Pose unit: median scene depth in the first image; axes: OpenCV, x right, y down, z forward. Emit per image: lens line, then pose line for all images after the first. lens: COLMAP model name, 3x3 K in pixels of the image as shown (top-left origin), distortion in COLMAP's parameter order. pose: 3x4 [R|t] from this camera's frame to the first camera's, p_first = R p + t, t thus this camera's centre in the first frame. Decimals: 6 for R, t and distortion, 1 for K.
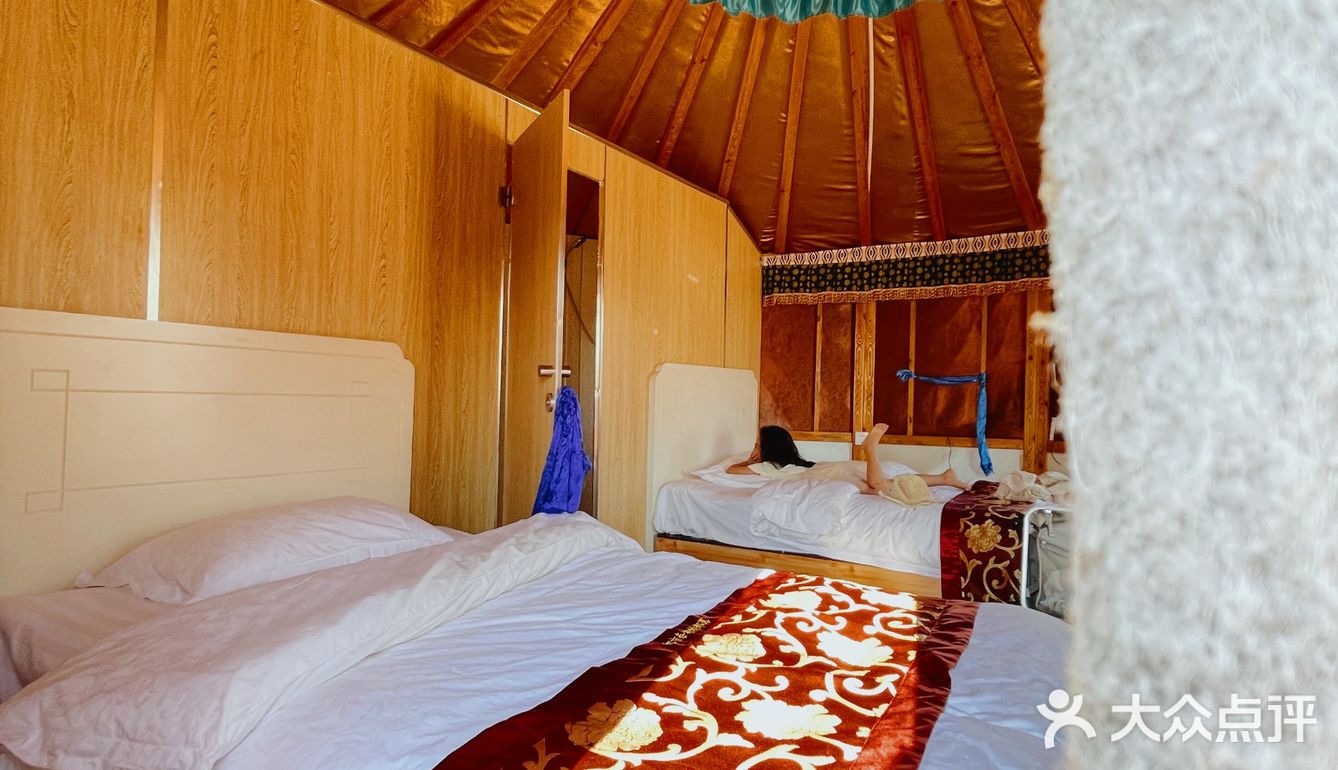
lens RADIAL K [[714.5, 0, 669.8], [0, 714.5, 383.7], [0, 0, 1]] dist [-0.029223, -0.000595]
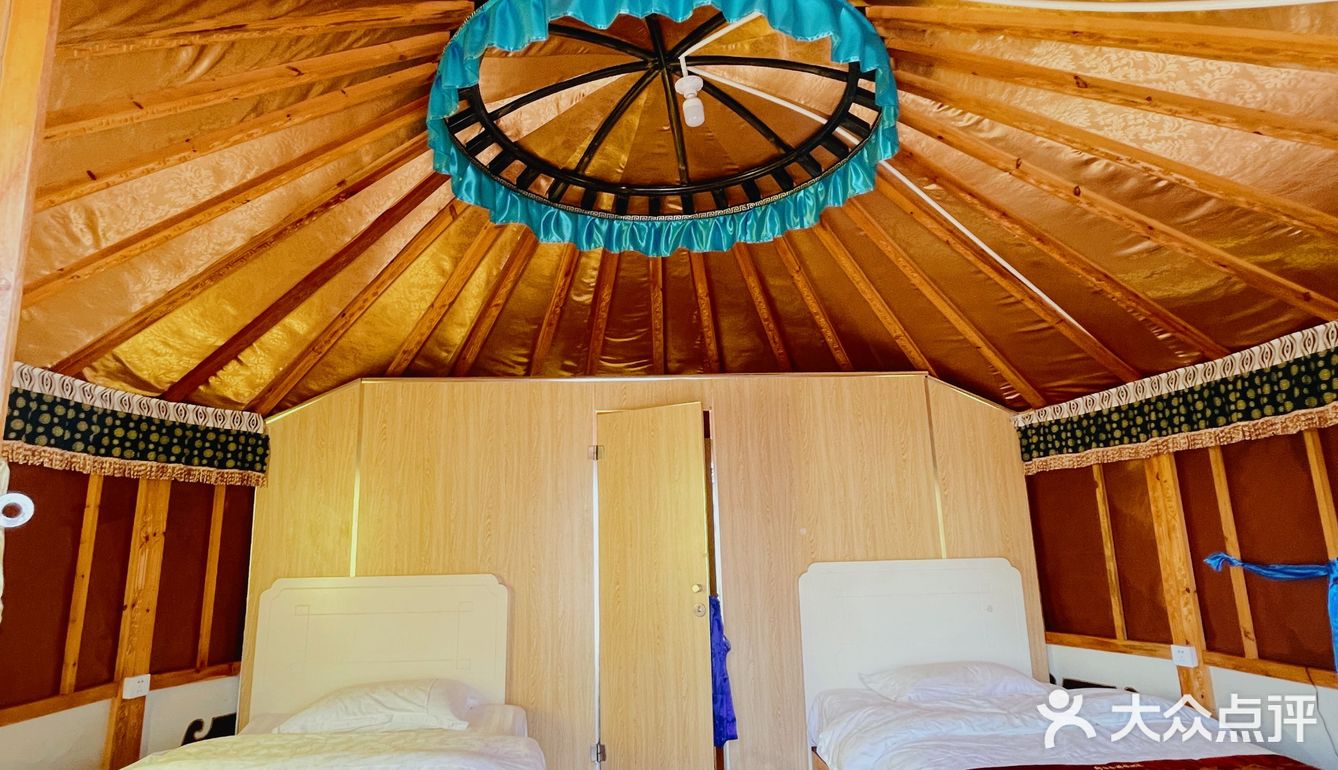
lens RADIAL K [[714.5, 0, 670.6], [0, 714.5, 385.6], [0, 0, 1]] dist [-0.029223, -0.000595]
pose [[0.583012, -0.193959, -0.788972, 0.580032], [0.044854, 0.977289, -0.207109, -0.060943], [0.811225, 0.085358, 0.578471, 0.197216]]
